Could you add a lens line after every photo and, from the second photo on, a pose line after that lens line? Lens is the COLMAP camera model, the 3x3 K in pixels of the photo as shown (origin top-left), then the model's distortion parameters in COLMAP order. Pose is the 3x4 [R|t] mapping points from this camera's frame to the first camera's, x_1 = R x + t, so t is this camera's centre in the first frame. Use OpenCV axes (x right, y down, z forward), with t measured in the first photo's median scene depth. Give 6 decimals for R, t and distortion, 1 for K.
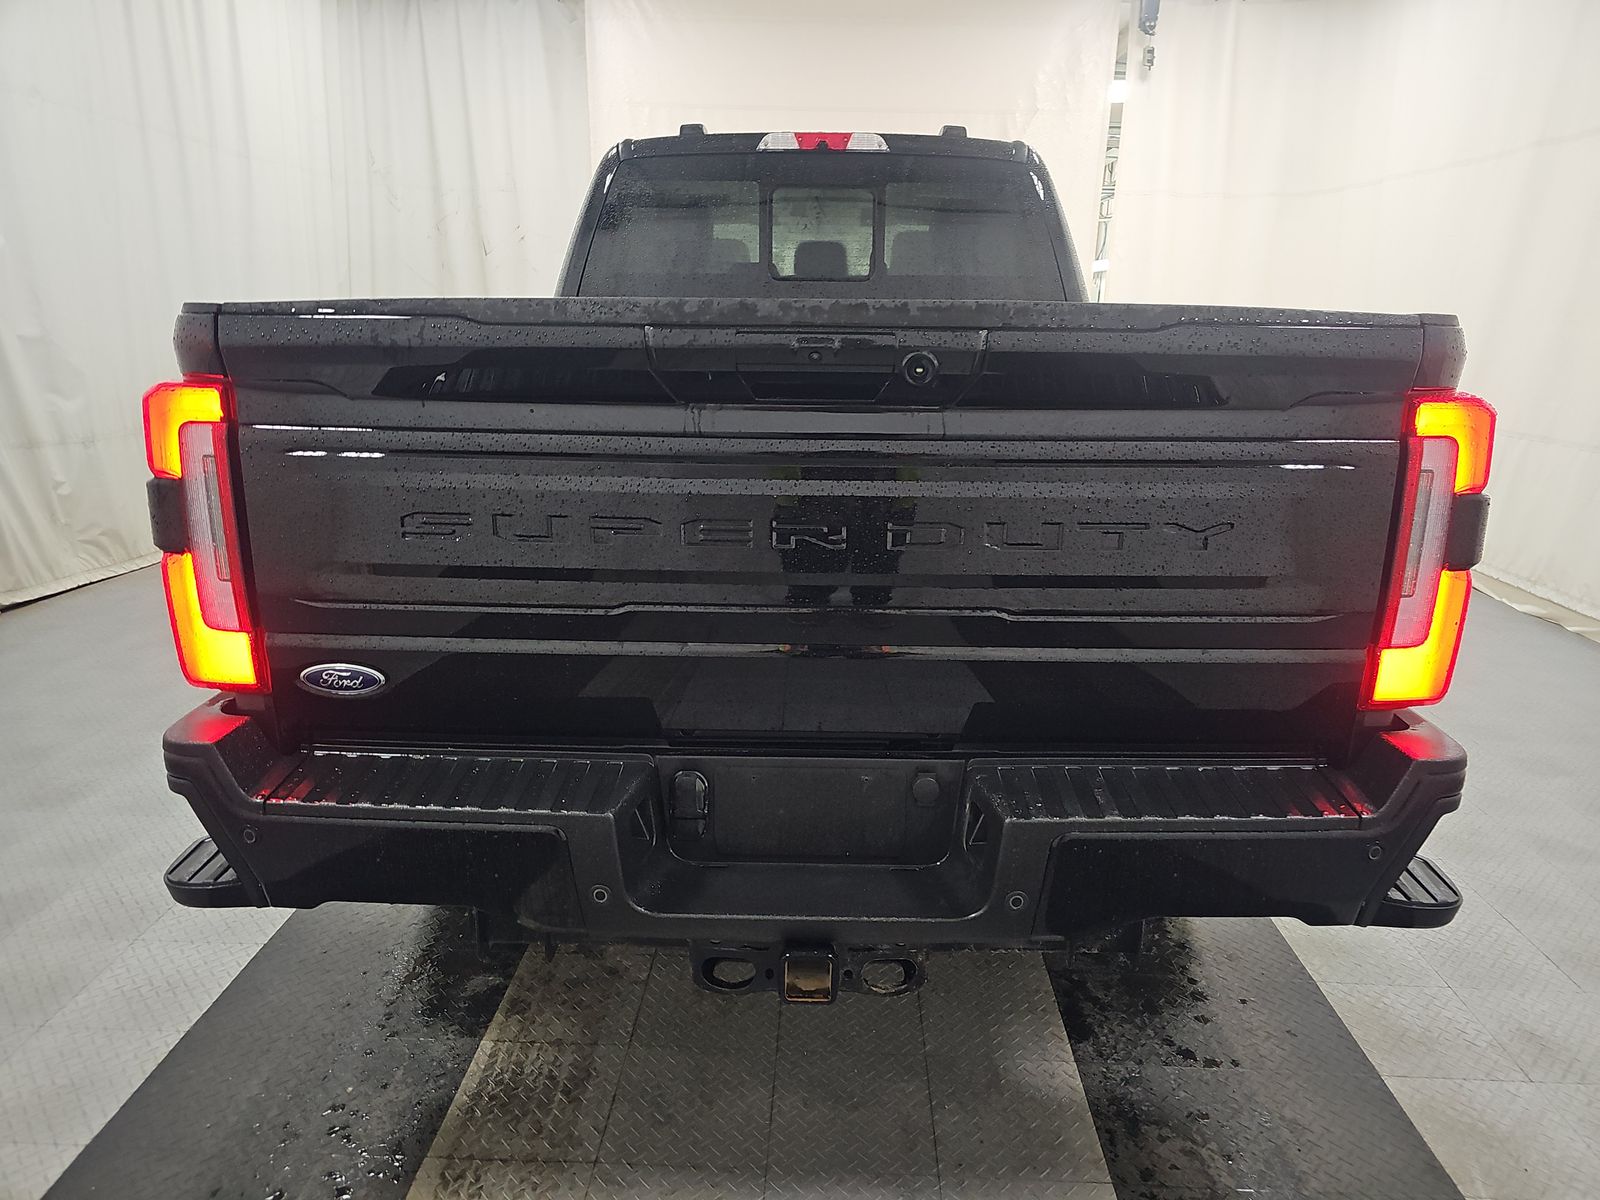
lens RADIAL K [[1075.1, 0, 798.4], [0, 1075.1, 608.1], [0, 0, 1]] dist [0.028272, -0.000888]
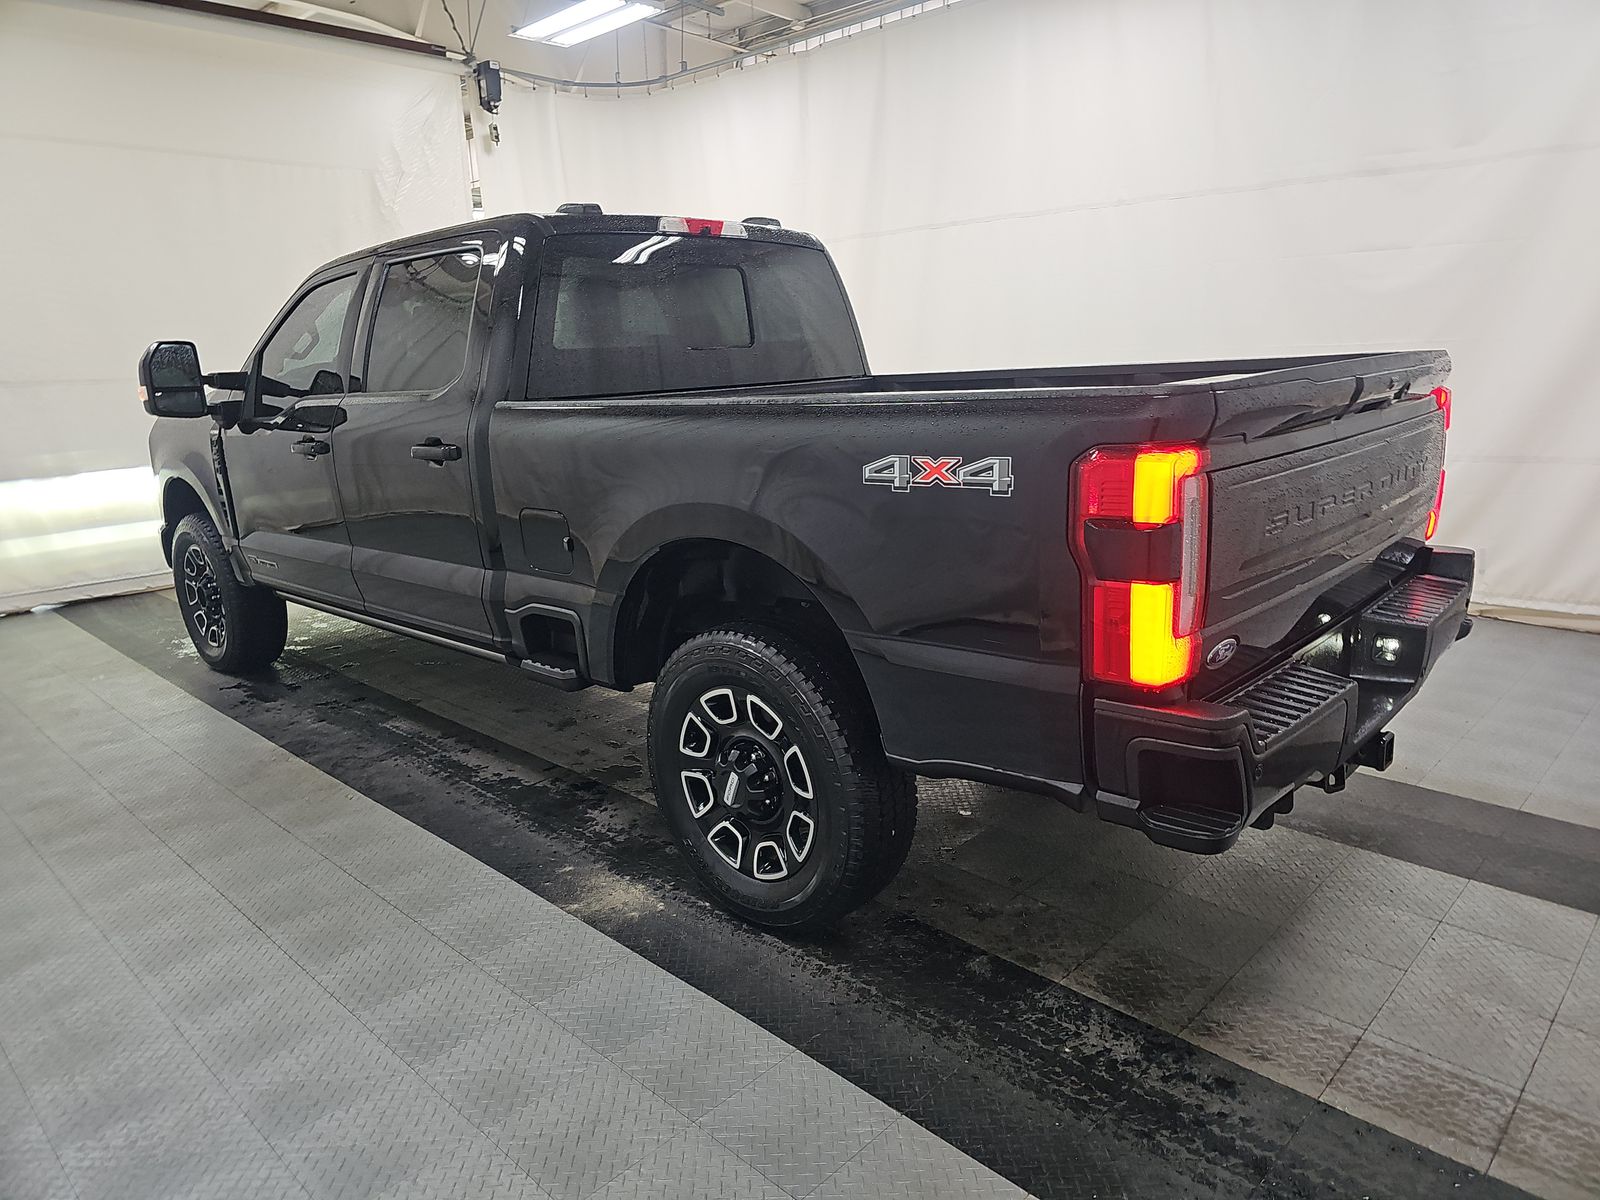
lens RADIAL K [[1075.1, 0, 791.4], [0, 1075.1, 602.1], [0, 0, 1]] dist [0.028272, -0.000888]
pose [[0.673320, -0.210406, 0.708780, -0.651195], [0.240402, 0.968864, 0.059238, -0.079557], [-0.699176, 0.130506, 0.702938, 0.160774]]
